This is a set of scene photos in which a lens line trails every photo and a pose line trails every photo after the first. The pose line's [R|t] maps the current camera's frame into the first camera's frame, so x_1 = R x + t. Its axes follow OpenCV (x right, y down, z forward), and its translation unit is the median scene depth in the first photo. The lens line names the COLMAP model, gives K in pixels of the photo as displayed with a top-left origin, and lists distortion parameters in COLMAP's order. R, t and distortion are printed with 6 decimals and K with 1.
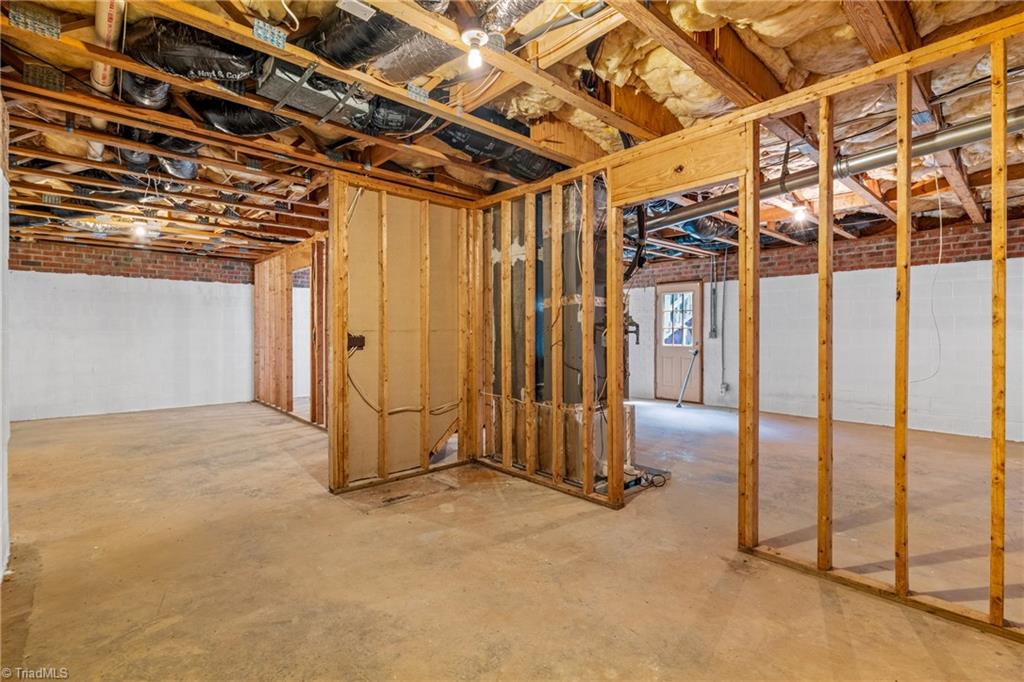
lens RADIAL K [[471.8, 0, 510.7], [0, 471.8, 336.1], [0, 0, 1]] dist [-0.000591, -0.000049]
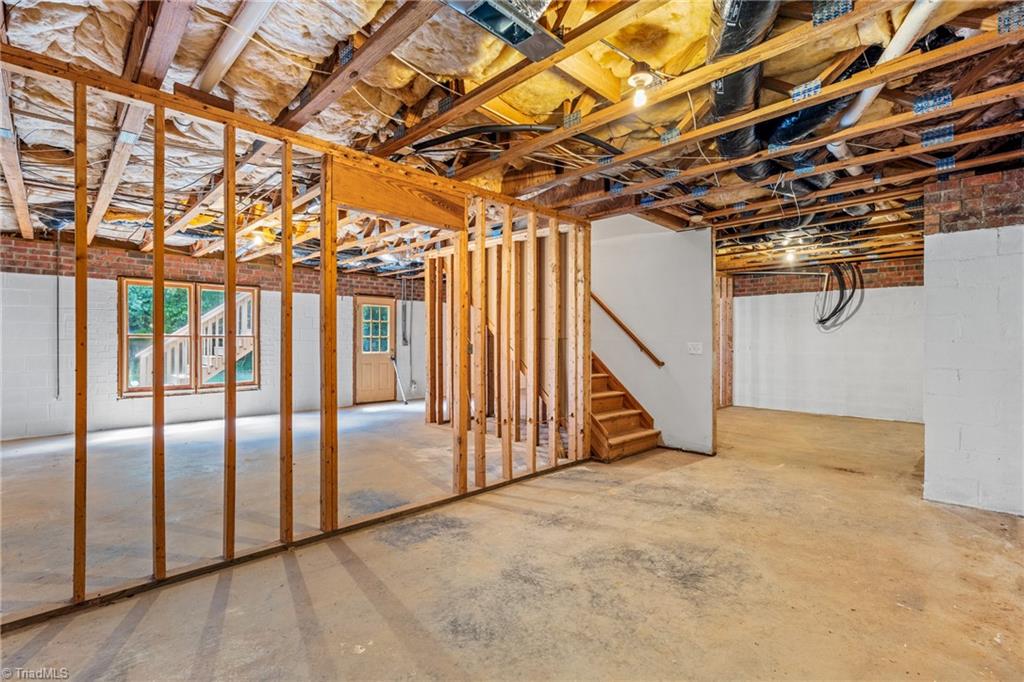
lens RADIAL K [[471.8, 0, 510.5], [0, 471.8, 341.7], [0, 0, 1]] dist [-0.000591, -0.000049]
pose [[-0.041795, -0.003139, 0.999121, -0.791172], [0.008096, 0.999961, 0.003480, -0.007365], [-0.999093, 0.008234, -0.041768, 0.749238]]
